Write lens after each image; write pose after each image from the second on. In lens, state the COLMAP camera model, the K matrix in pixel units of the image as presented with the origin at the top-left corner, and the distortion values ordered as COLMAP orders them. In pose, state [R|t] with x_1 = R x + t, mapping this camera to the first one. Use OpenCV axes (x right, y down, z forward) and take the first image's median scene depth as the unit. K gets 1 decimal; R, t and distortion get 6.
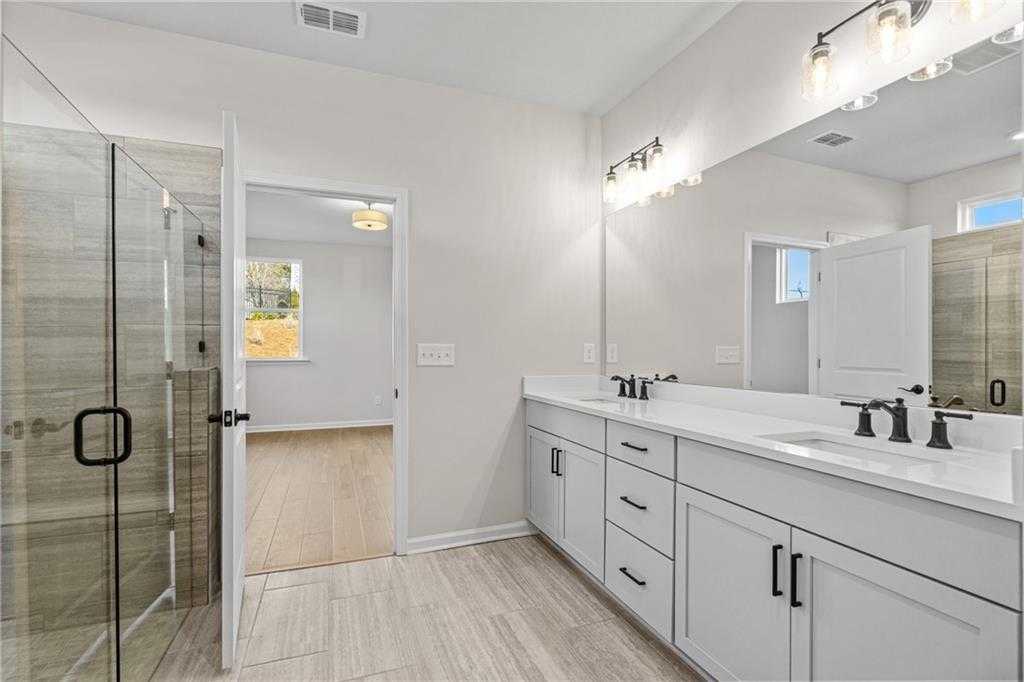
lens RADIAL K [[457.2, 0, 489.9], [0, 457.2, 335.7], [0, 0, 1]] dist [0.001057, 0.000070]
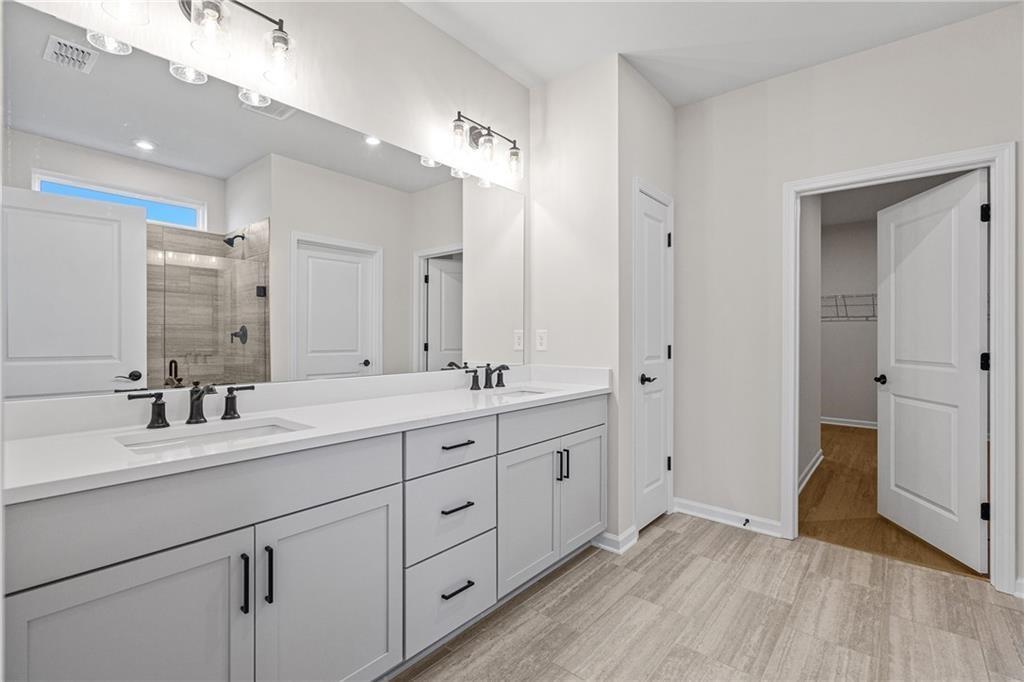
lens RADIAL K [[457.2, 0, 489.9], [0, 457.2, 335.7], [0, 0, 1]] dist [0.001057, 0.000070]
pose [[-0.471201, -0.005311, 0.882010, -0.506377], [-0.033325, 0.999375, -0.011785, 0.037033], [-0.881396, -0.034946, -0.471084, 1.387395]]
